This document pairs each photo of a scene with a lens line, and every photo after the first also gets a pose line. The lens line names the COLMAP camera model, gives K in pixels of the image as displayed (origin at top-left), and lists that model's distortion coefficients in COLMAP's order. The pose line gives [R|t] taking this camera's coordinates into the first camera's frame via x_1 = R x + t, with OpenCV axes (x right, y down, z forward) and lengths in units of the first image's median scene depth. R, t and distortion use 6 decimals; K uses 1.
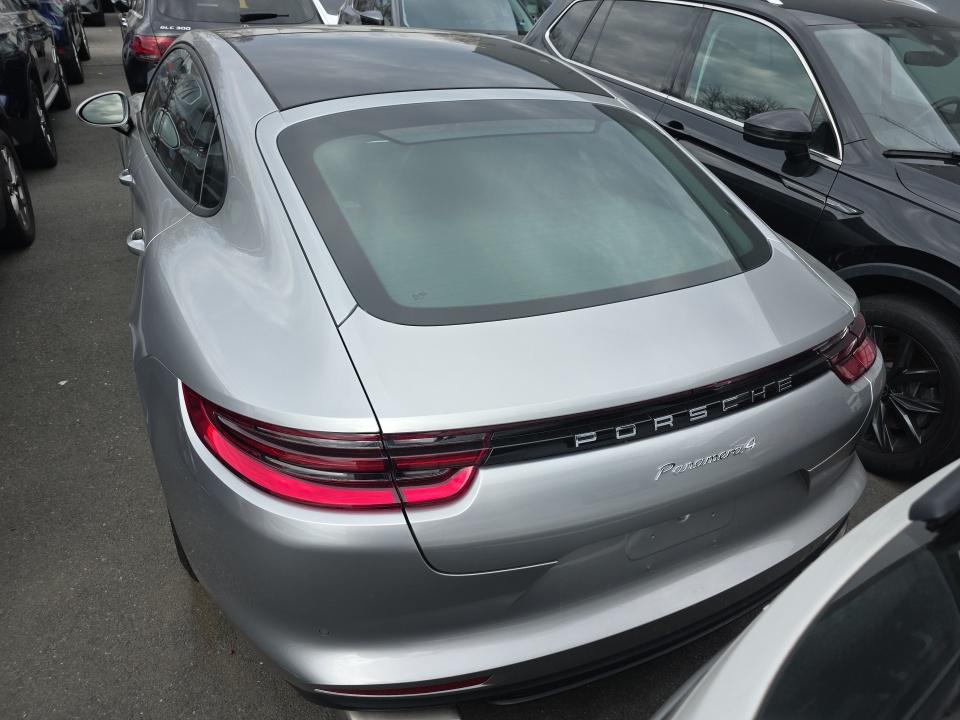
lens RADIAL K [[660.5, 0, 481.3], [0, 660.5, 362.0], [0, 0, 1]] dist [0.031724, -0.025660]
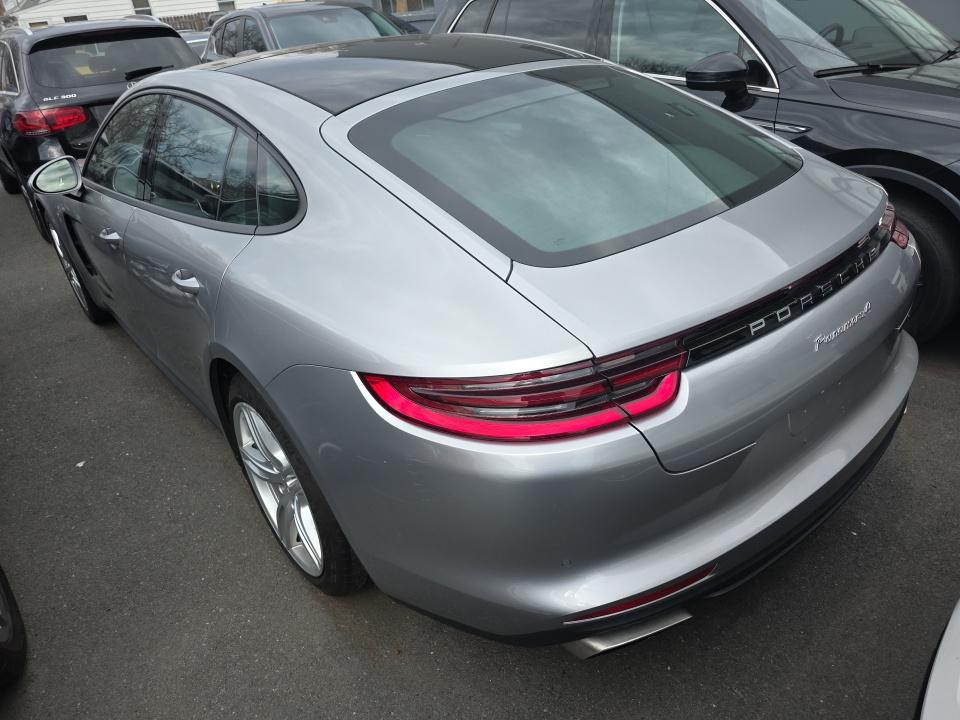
lens RADIAL K [[660.5, 0, 480.2], [0, 660.5, 356.5], [0, 0, 1]] dist [0.031724, -0.025660]
pose [[0.964048, -0.229978, 0.133124, -0.264336], [0.233794, 0.972191, -0.013568, 0.042567], [-0.126302, 0.044203, 0.991007, -0.022677]]
